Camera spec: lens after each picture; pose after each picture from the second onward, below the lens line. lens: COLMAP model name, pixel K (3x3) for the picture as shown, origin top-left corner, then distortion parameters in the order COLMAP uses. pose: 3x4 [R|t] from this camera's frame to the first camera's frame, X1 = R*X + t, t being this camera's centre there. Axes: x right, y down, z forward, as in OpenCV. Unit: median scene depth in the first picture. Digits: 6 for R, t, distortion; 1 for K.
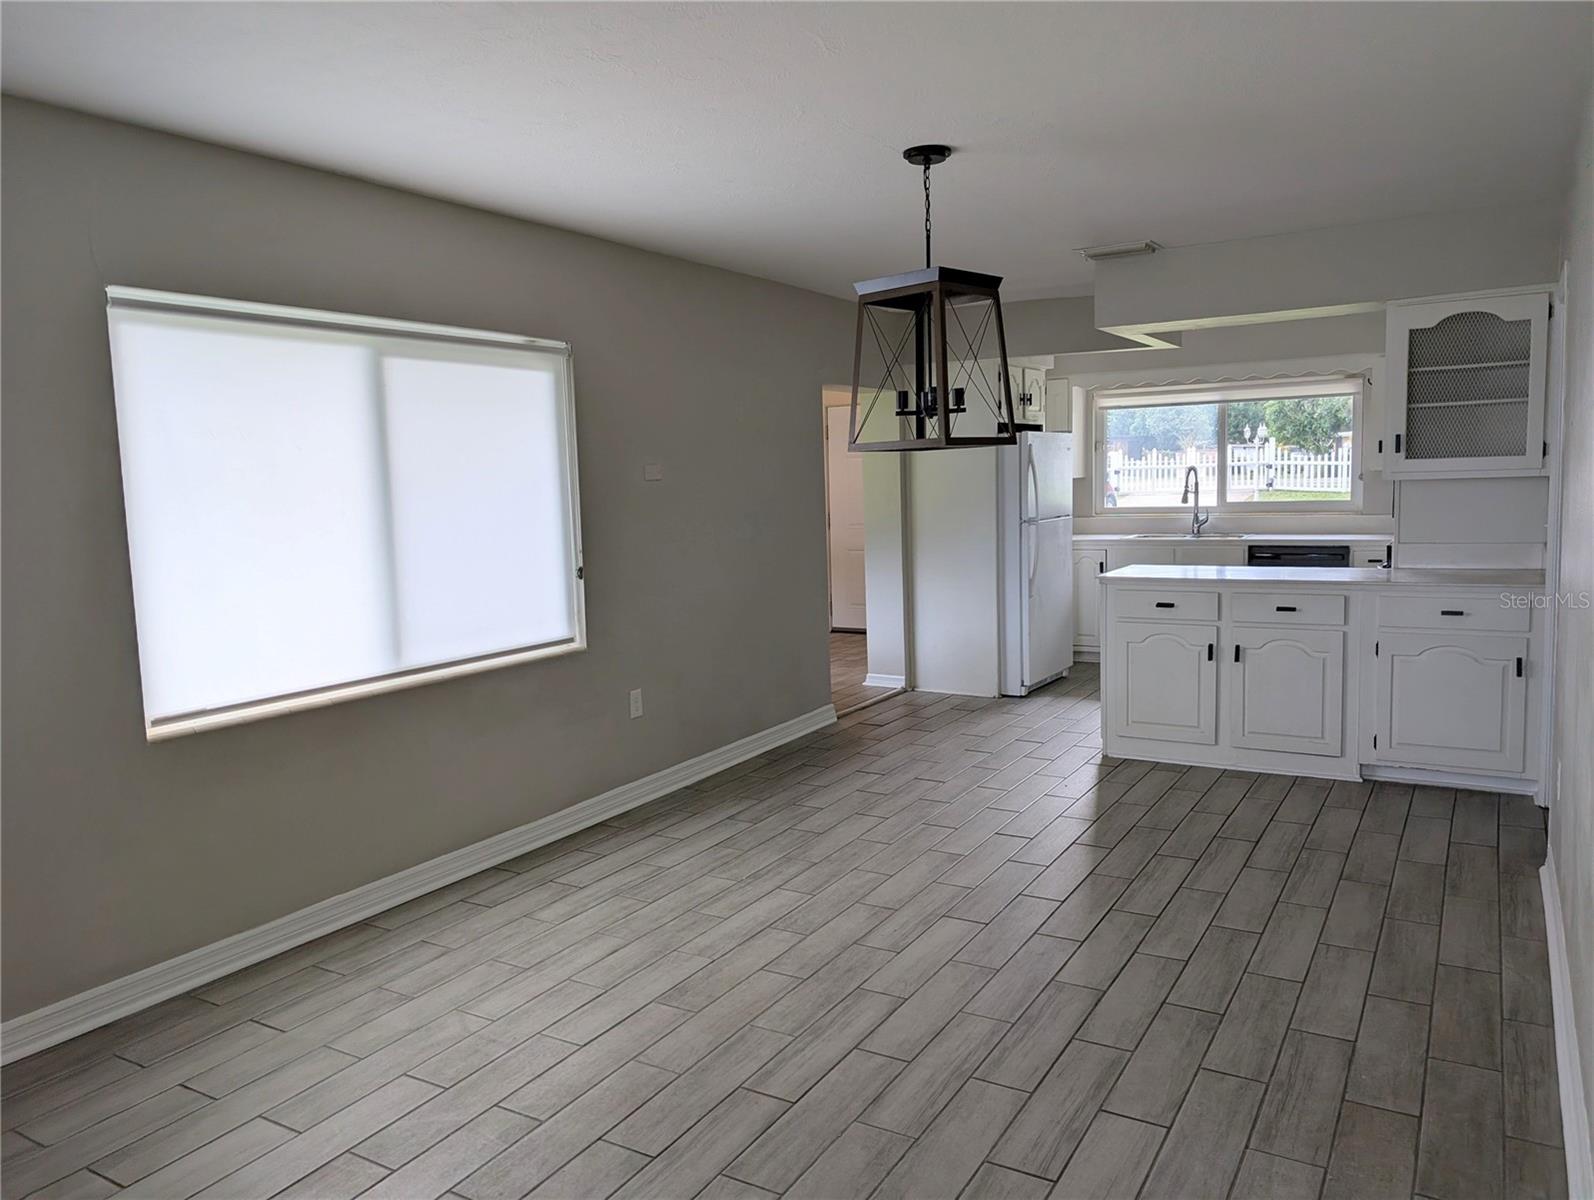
lens RADIAL K [[1136.9, 0, 786.3], [0, 1136.9, 600.9], [0, 0, 1]] dist [0.003670, -0.004445]
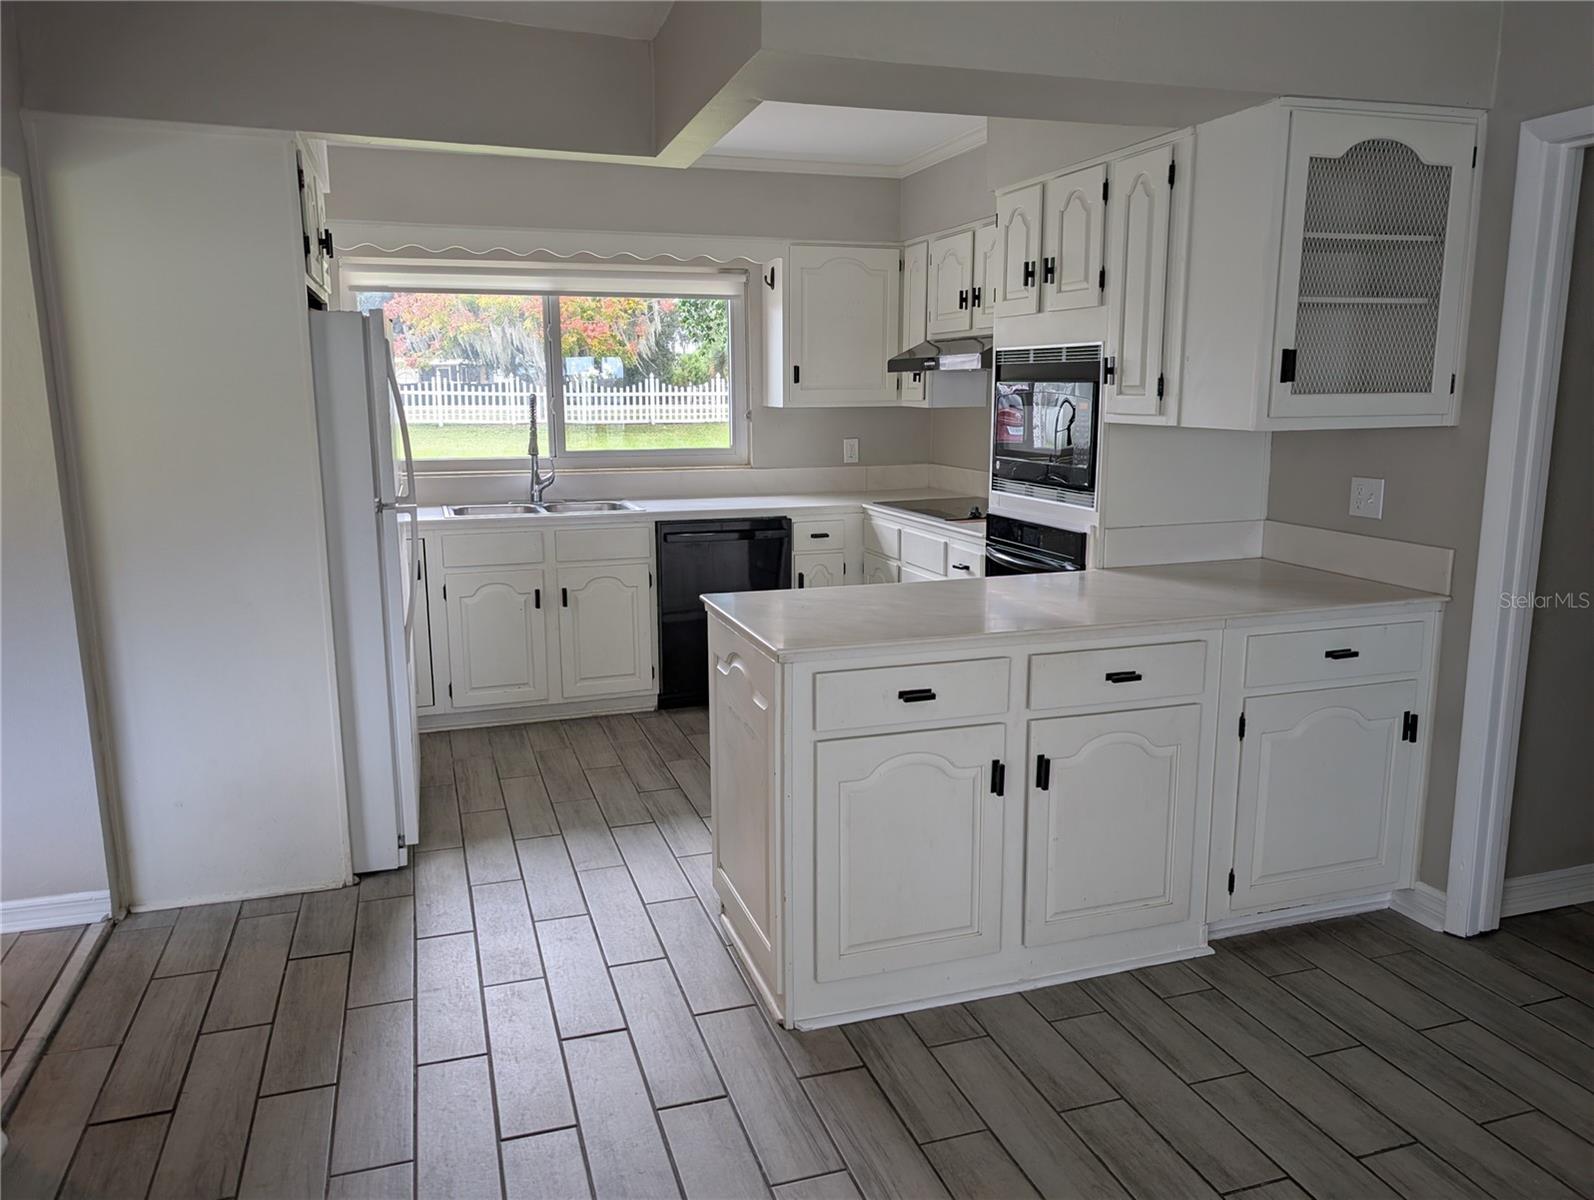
lens RADIAL K [[1136.9, 0, 786.3], [0, 1136.9, 600.9], [0, 0, 1]] dist [0.003670, -0.004445]
pose [[0.646570, -0.111717, 0.754630, -0.066185], [0.064789, 0.993686, 0.091596, -0.105896], [-0.760099, -0.010331, 0.649726, 0.961380]]
